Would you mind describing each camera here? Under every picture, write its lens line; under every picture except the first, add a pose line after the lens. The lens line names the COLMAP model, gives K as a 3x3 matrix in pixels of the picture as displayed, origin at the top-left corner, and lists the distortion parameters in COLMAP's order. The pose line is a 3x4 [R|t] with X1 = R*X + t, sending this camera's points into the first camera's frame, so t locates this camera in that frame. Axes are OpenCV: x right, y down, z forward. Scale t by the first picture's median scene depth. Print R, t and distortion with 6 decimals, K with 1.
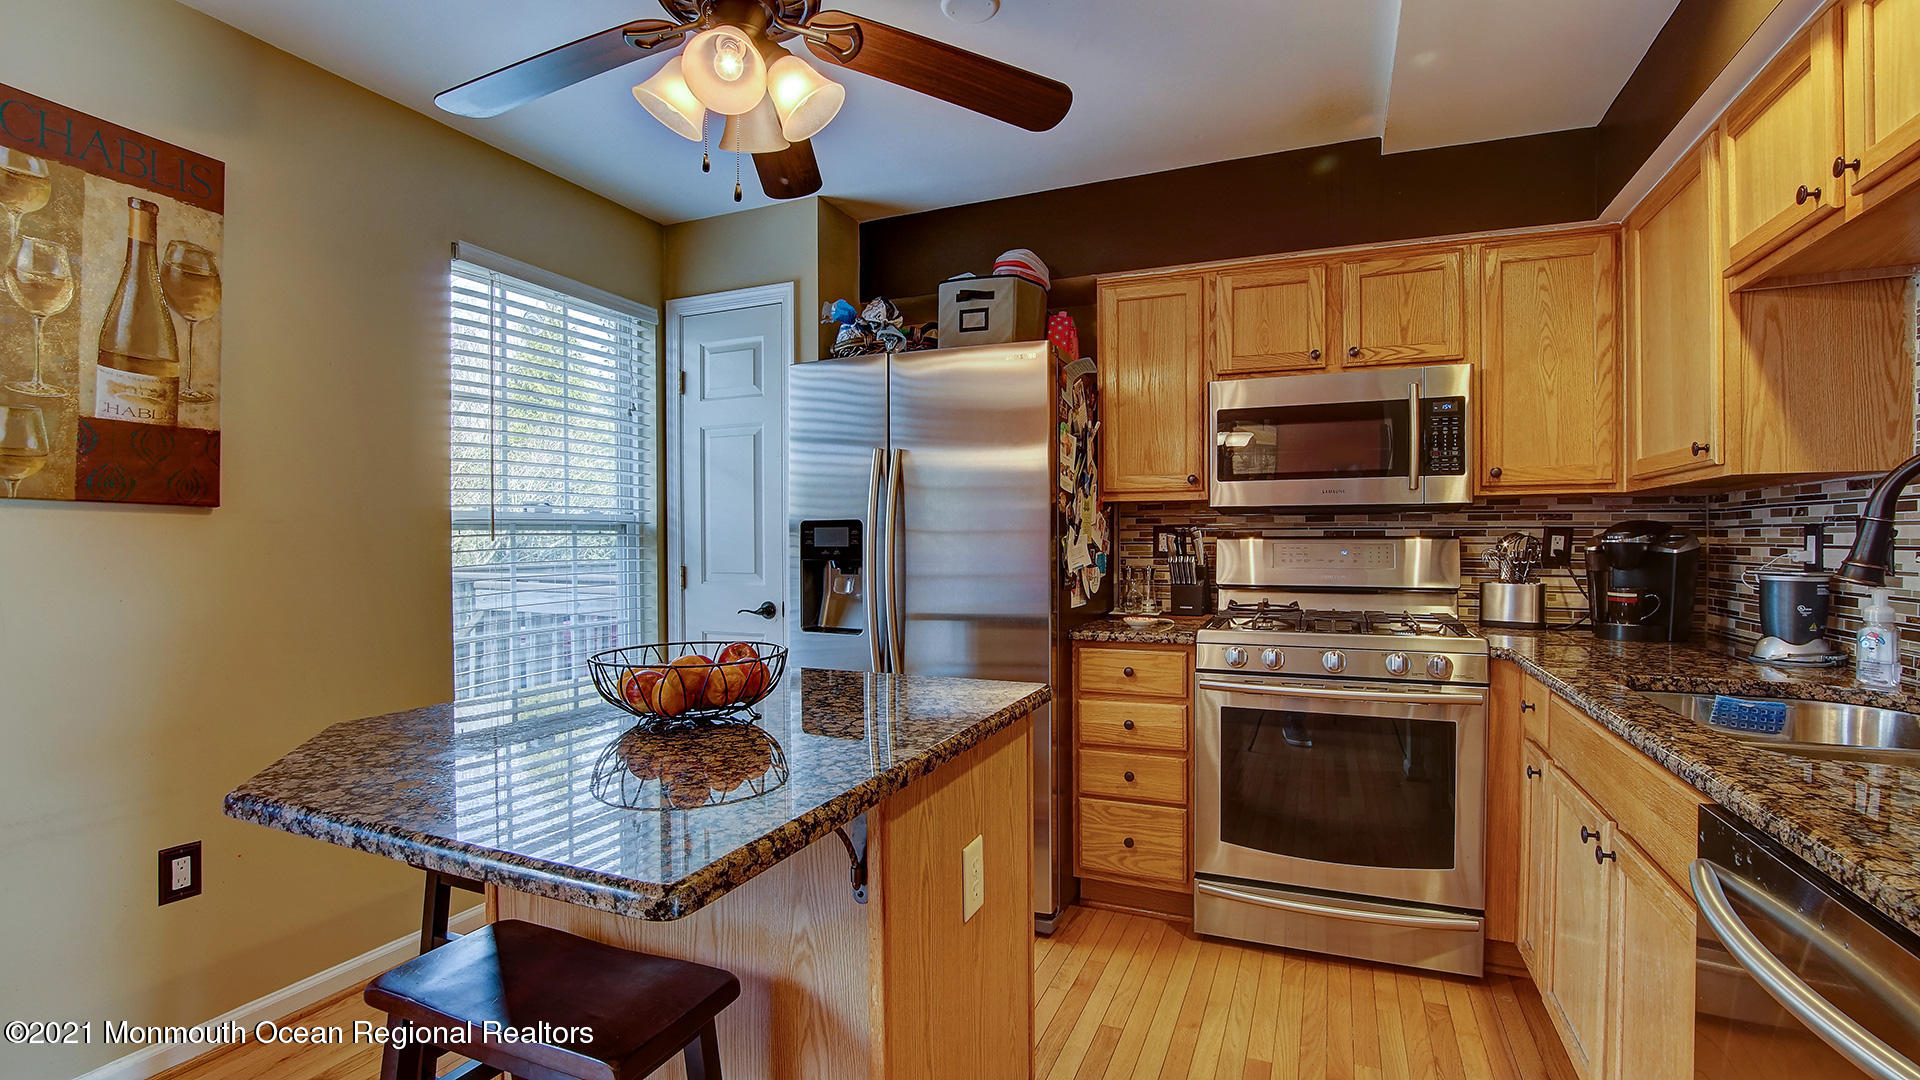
lens RADIAL K [[868.2, 0, 963.7], [0, 868.2, 546.7], [0, 0, 1]] dist [-0.000708, 0.000025]
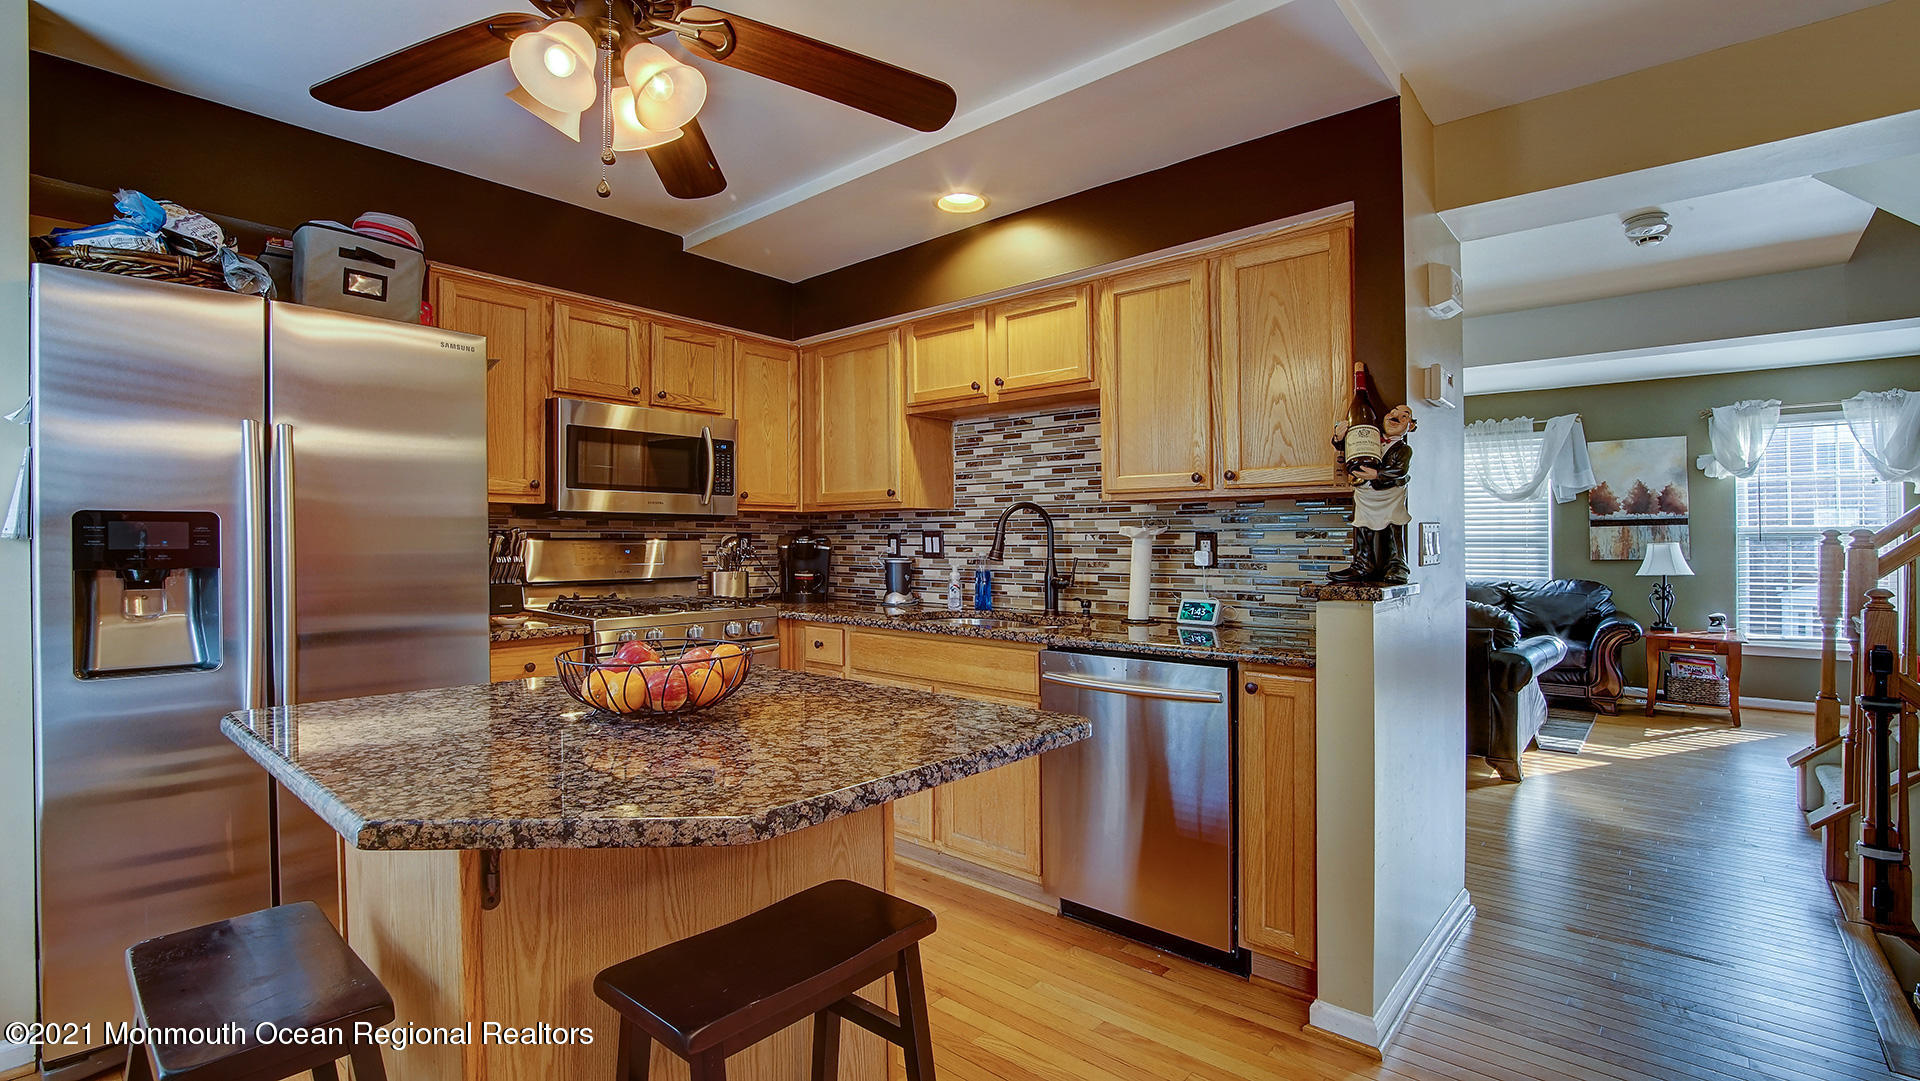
lens RADIAL K [[834.3, 0, 964.9], [0, 834.3, 535.1], [0, 0, 1]] dist [-0.001133, -0.000054]
pose [[0.340360, 0.007307, 0.940267, -0.572521], [0.005794, 0.999935, -0.009868, -0.002160], [-0.940277, 0.008806, 0.340296, 0.167987]]
